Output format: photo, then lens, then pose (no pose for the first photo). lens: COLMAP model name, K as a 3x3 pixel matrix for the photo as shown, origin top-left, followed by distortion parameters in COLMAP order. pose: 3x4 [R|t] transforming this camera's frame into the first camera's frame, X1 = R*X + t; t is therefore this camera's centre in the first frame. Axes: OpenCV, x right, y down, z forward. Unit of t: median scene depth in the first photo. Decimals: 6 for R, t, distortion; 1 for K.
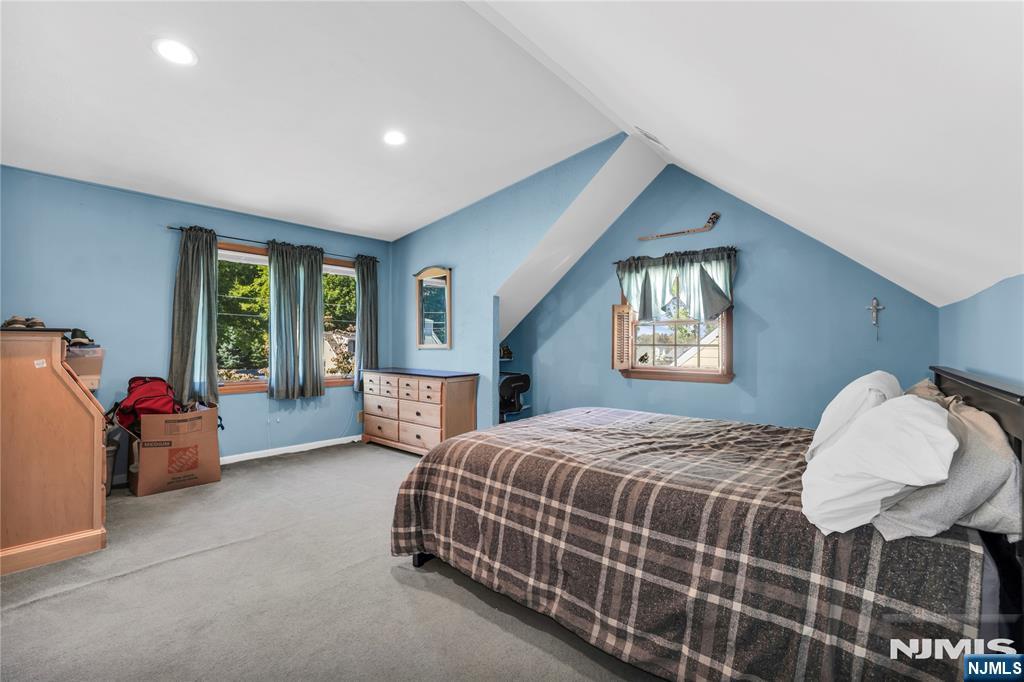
lens RADIAL K [[443.7, 0, 506.5], [0, 443.7, 340.8], [0, 0, 1]] dist [-0.047813, 0.019336]
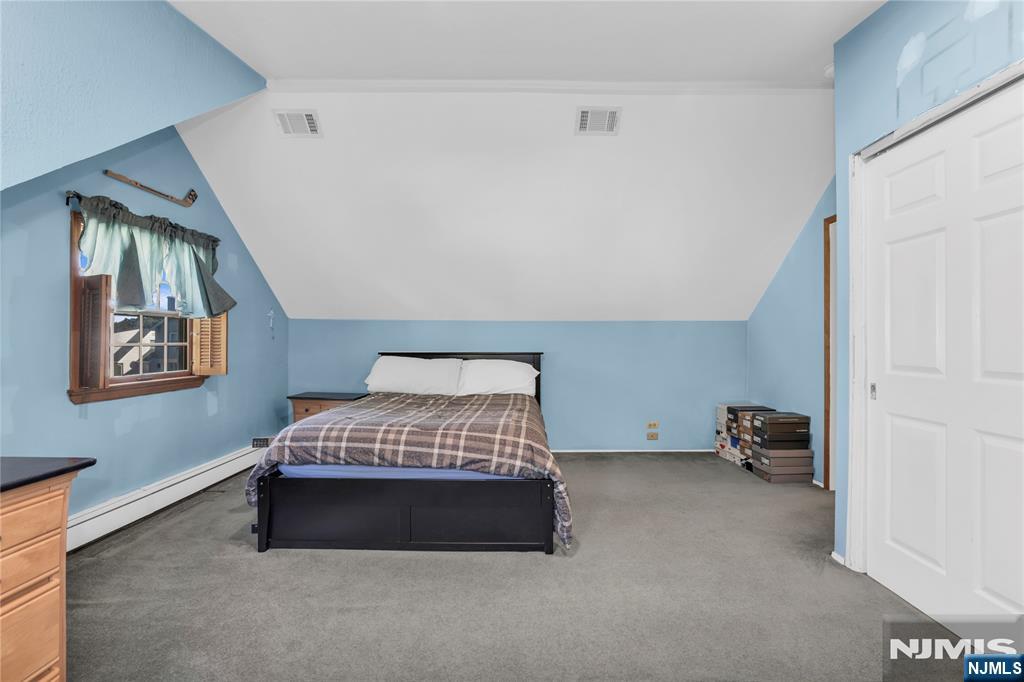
lens RADIAL K [[443.7, 0, 506.5], [0, 443.7, 340.8], [0, 0, 1]] dist [-0.047813, 0.019336]
pose [[-0.638431, -0.000759, 0.769678, -0.570716], [-0.002342, 0.999997, -0.000956, 0.004193], [-0.769675, -0.002413, -0.638431, 1.054700]]
